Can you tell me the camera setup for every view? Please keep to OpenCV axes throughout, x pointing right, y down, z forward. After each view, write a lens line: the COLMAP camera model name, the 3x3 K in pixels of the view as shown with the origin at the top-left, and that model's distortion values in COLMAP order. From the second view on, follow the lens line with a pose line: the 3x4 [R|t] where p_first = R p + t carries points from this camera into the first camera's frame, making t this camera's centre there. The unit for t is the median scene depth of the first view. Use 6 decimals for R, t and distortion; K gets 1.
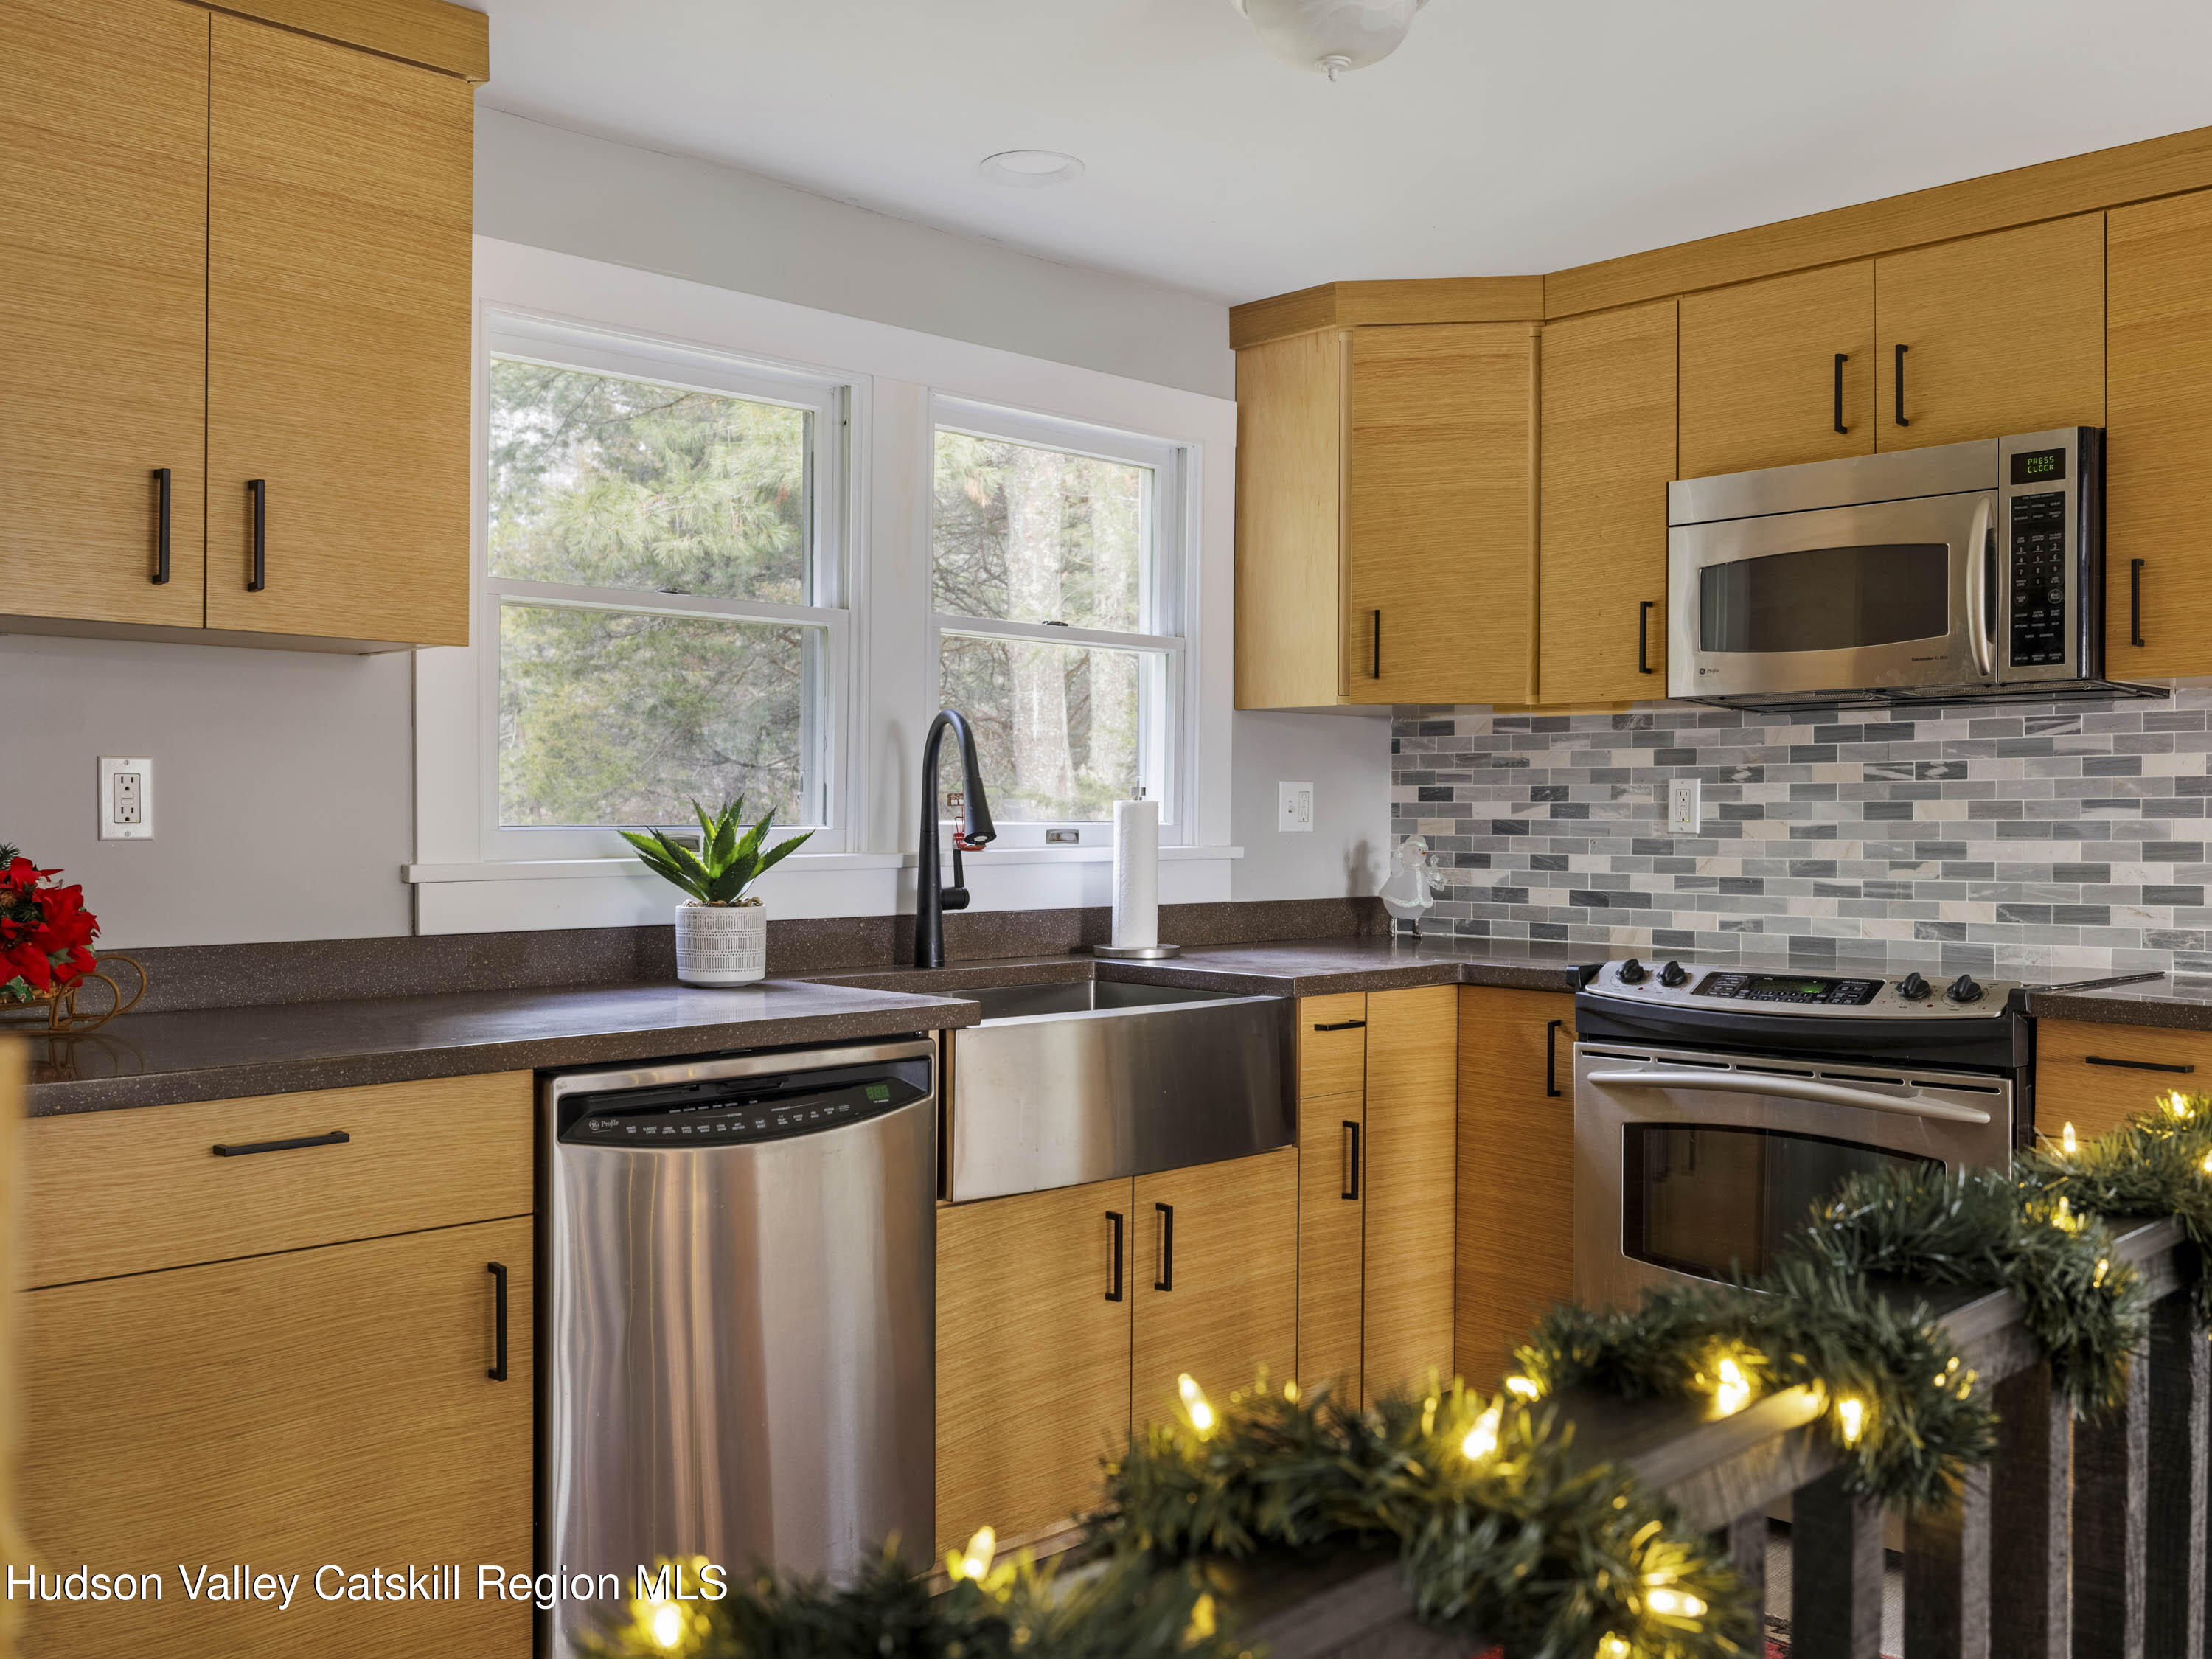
lens RADIAL K [[1972.6, 0, 1106.5], [0, 1972.6, 831.7], [0, 0, 1]] dist [-0.002271, -0.000340]
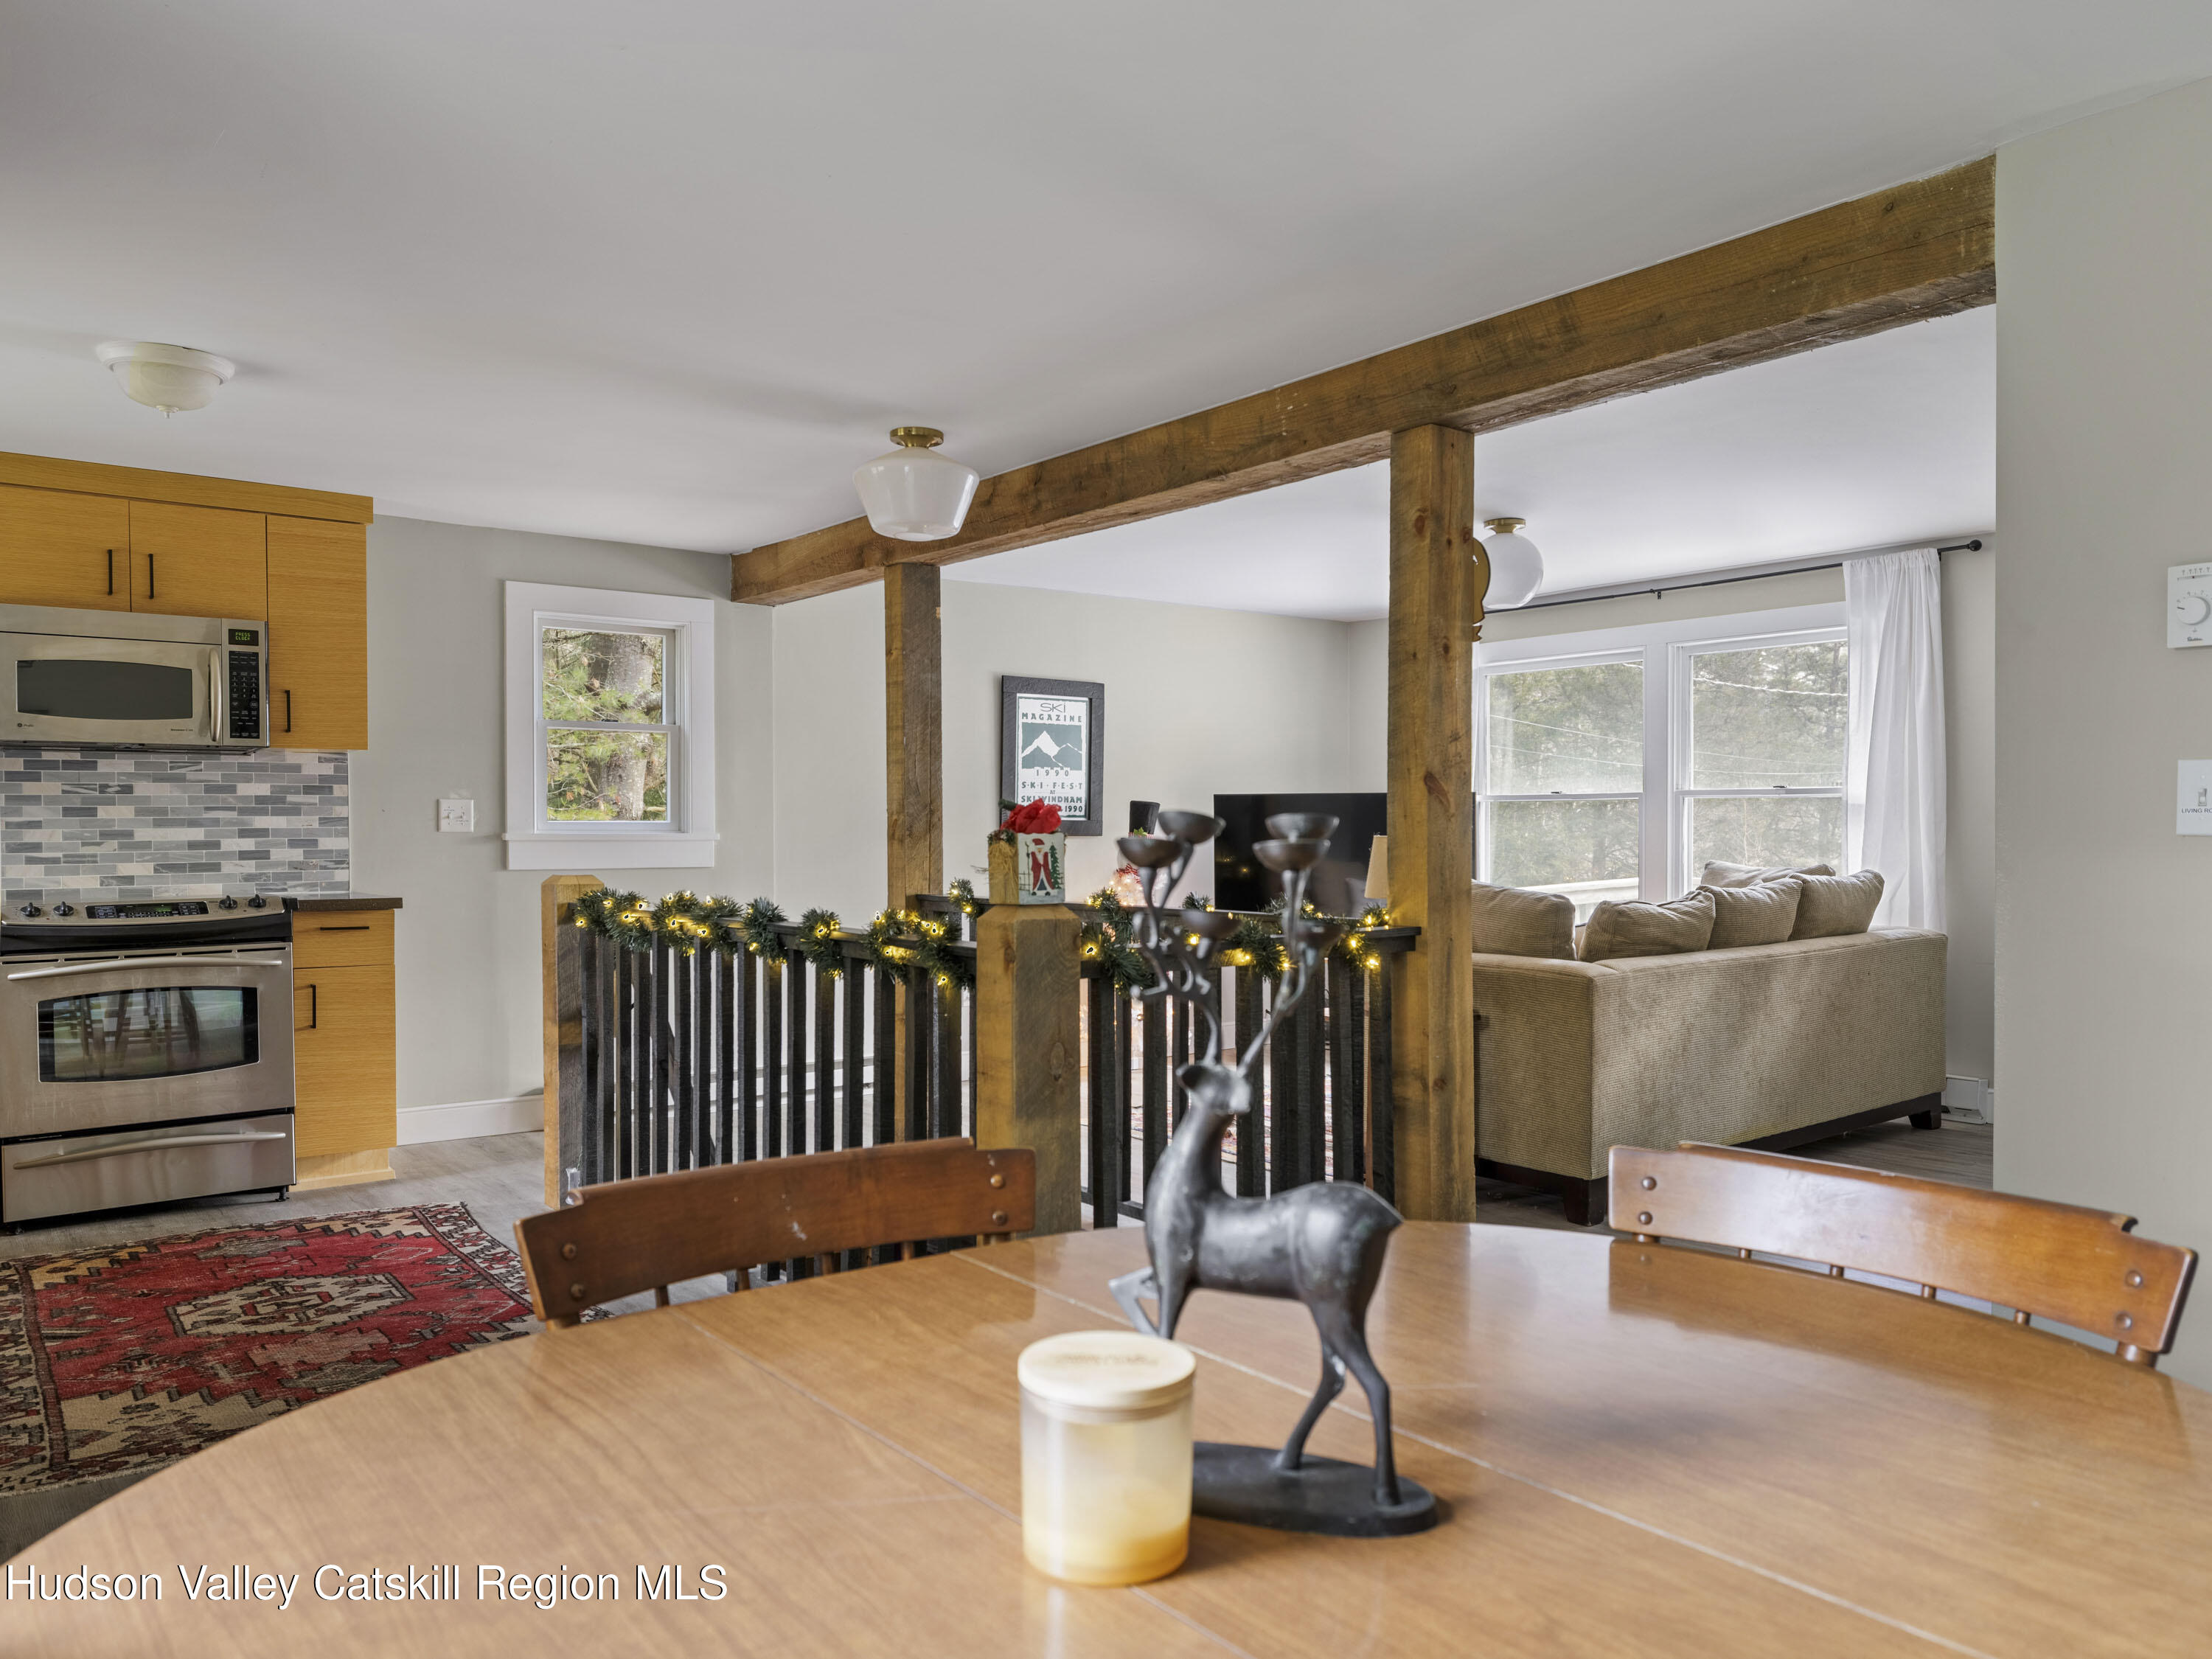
lens RADIAL K [[1533.8, 0, 1106.7], [0, 1533.8, 828.9], [0, 0, 1]] dist [0.004322, 0.000686]
pose [[0.103891, -0.007113, 0.994563, -0.876838], [0.008451, 0.999945, 0.006269, 0.003405], [-0.994553, 0.007754, 0.103945, -0.014114]]
